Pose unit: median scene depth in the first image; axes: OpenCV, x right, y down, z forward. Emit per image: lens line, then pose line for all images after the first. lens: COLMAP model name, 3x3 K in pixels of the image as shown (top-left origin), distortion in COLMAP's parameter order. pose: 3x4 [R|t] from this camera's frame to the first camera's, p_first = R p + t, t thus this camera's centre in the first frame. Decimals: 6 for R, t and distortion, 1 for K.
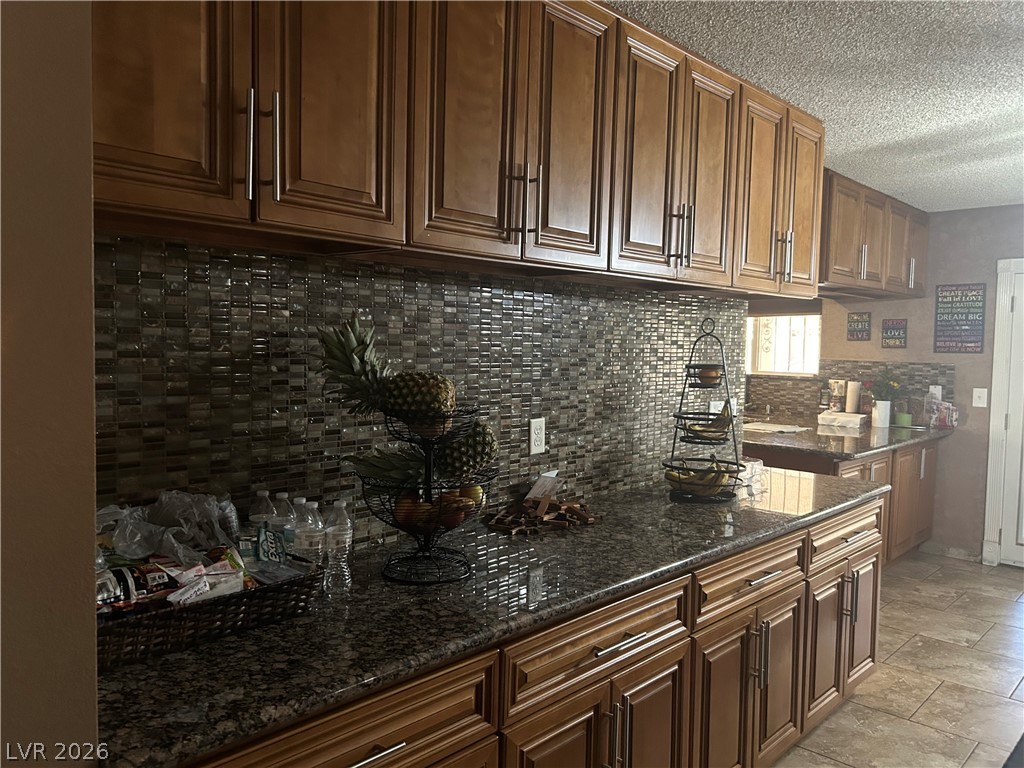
lens RADIAL K [[769.7, 0, 510.0], [0, 769.7, 383.2], [0, 0, 1]] dist [0.042522, -0.046497]
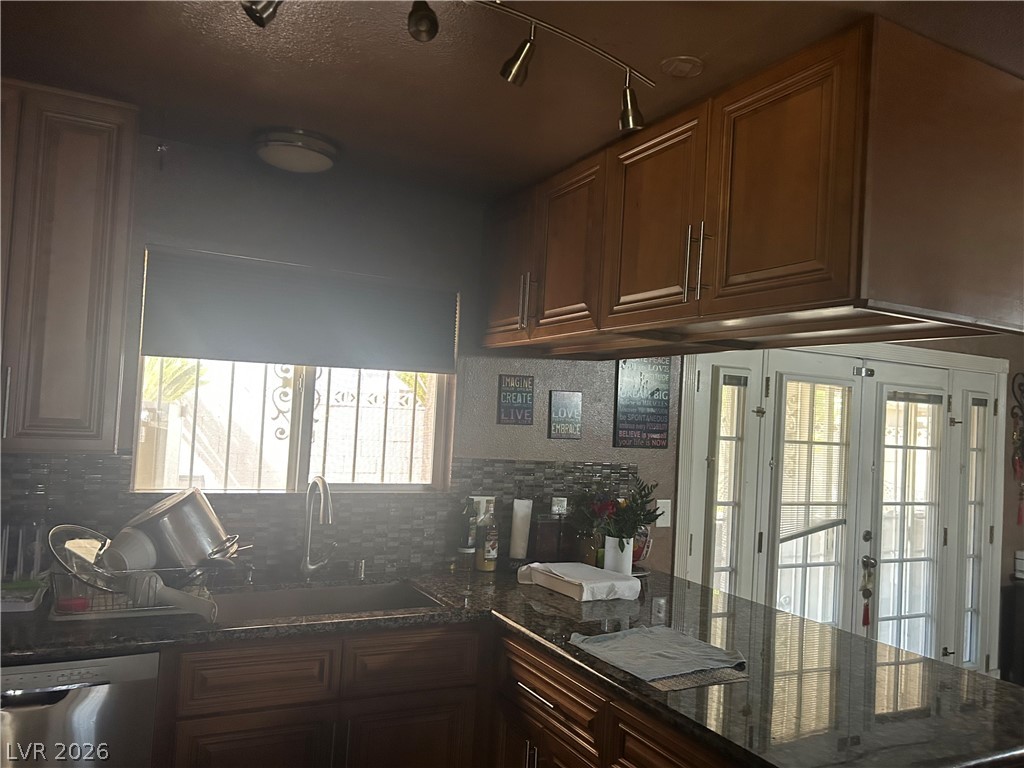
lens RADIAL K [[769.7, 0, 510.6], [0, 769.7, 388.2], [0, 0, 1]] dist [0.042522, -0.046497]
pose [[0.330055, 0.035626, 0.943289, -0.089114], [0.002141, 0.999257, -0.038489, -0.064190], [-0.943959, 0.014723, 0.329734, 0.876735]]
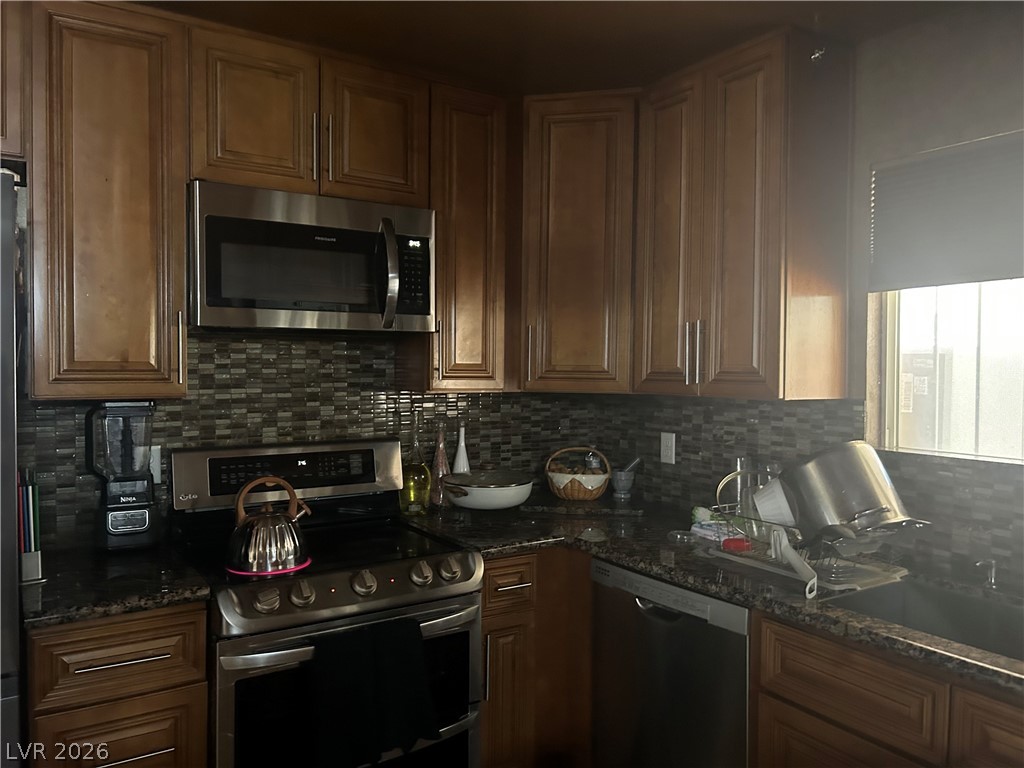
lens RADIAL K [[769.7, 0, 515.5], [0, 769.7, 382.2], [0, 0, 1]] dist [0.042522, -0.046497]
pose [[0.970120, -0.007204, -0.242517, 0.205616], [-0.000889, 0.999447, -0.033245, -0.040597], [0.242622, 0.032468, 0.969577, 0.795562]]
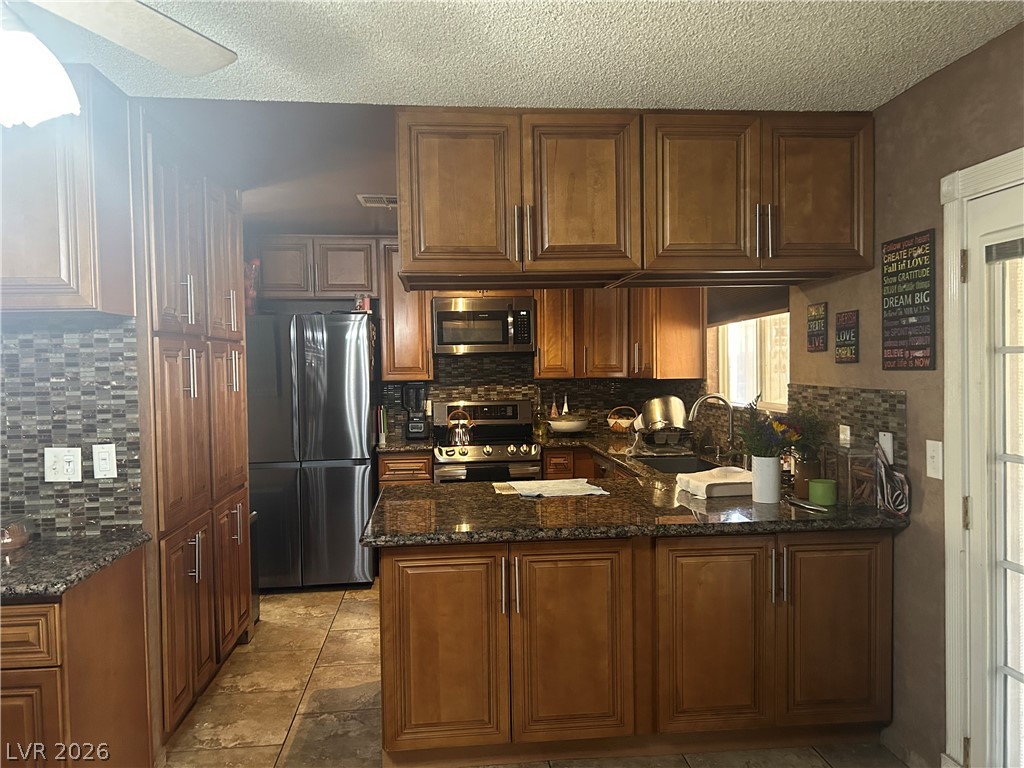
lens RADIAL K [[769.7, 0, 511.5], [0, 769.7, 386.1], [0, 0, 1]] dist [0.042522, -0.046497]
pose [[0.744895, -0.010761, -0.667095, 0.716034], [-0.006651, 0.999700, -0.023553, -0.014366], [0.667149, 0.021981, 0.744600, 0.438787]]
